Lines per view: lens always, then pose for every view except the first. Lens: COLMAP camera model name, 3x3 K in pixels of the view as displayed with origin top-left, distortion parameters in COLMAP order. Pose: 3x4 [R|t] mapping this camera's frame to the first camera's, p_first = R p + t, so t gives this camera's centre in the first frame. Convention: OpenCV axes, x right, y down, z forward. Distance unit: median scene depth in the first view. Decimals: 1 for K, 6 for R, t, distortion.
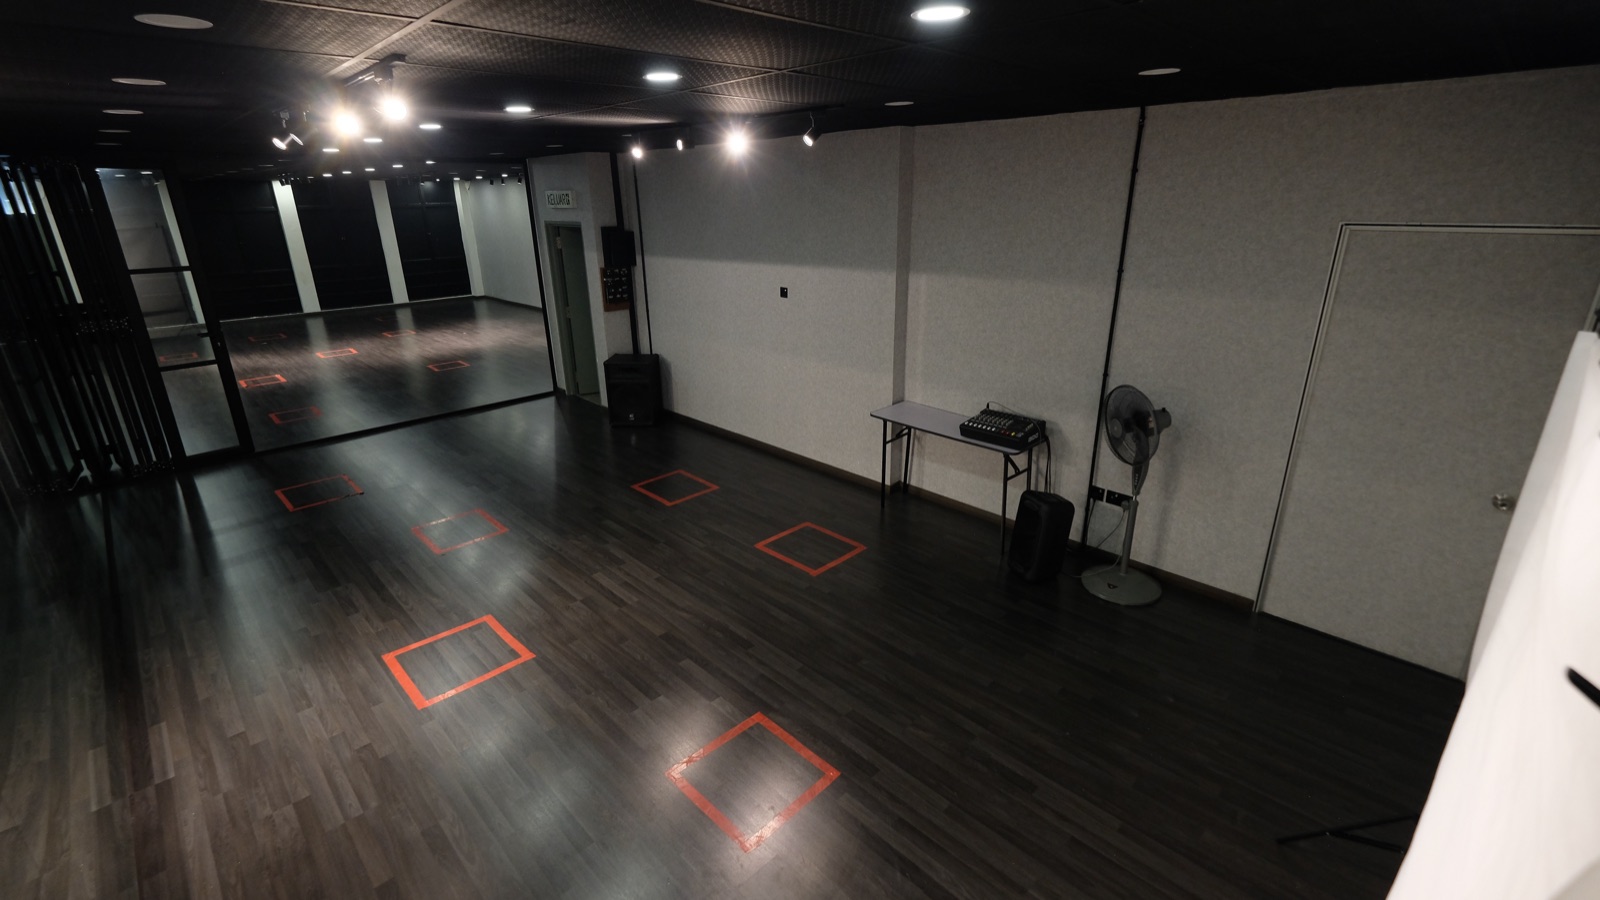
lens RADIAL K [[703.7, 0, 797.4], [0, 703.7, 444.4], [0, 0, 1]] dist [-0.000047, 0.000224]
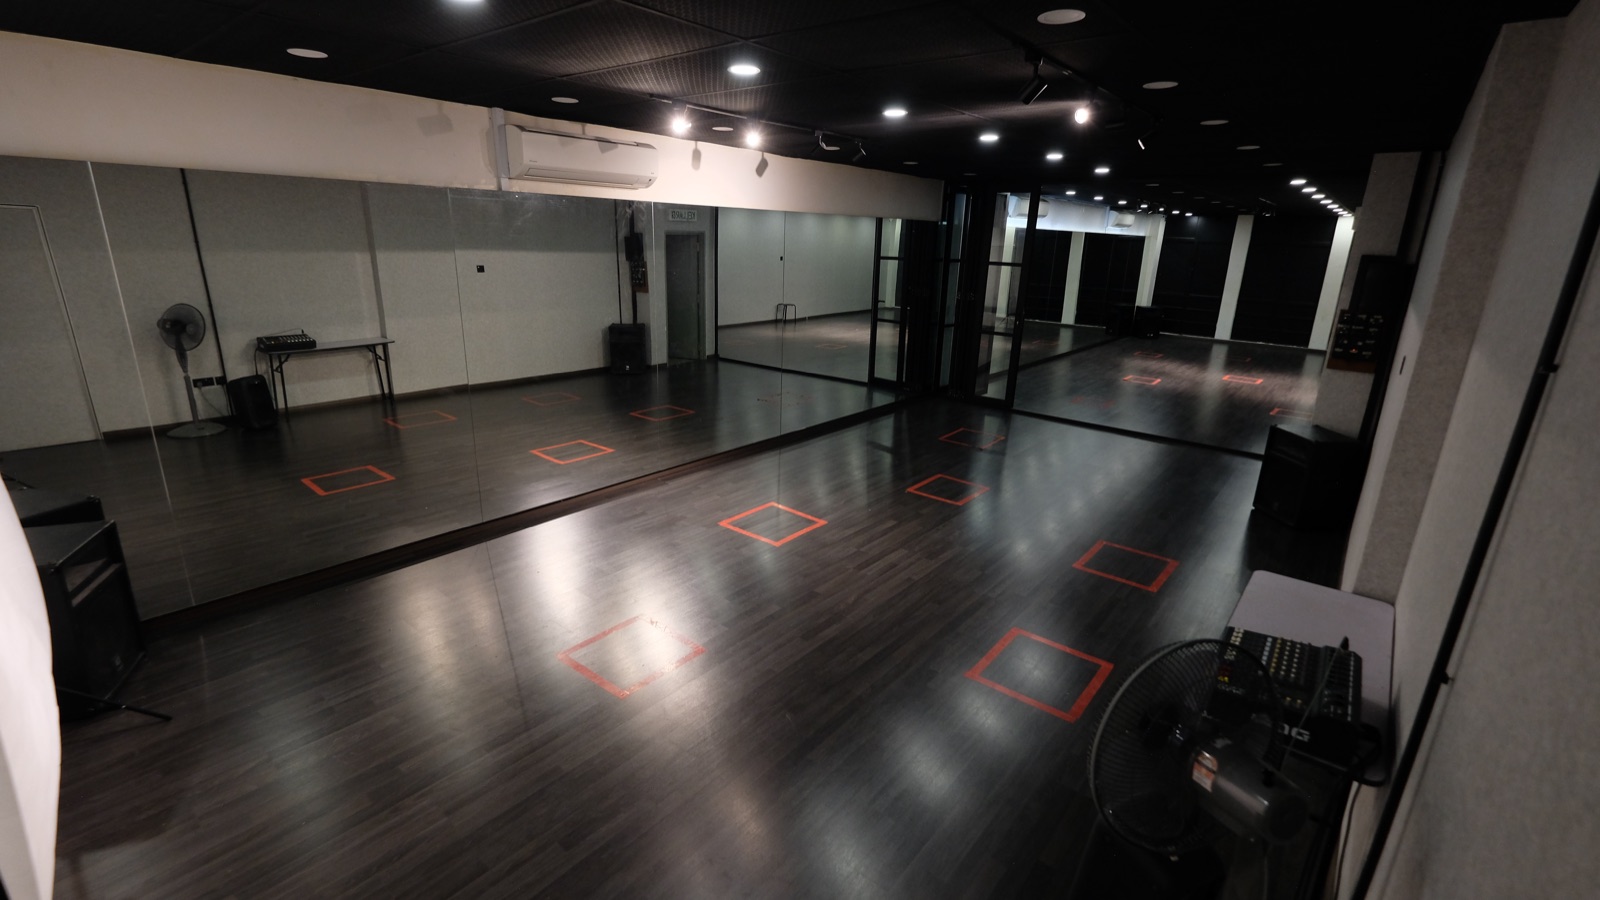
lens RADIAL K [[703.7, 0, 797.4], [0, 703.7, 444.4], [0, 0, 1]] dist [-0.000047, 0.000224]
pose [[0.098743, 0.296956, -0.949772, 0.707045], [-0.363085, 0.899388, 0.243455, -0.169086], [0.926509, 0.320808, 0.196629, 0.653823]]
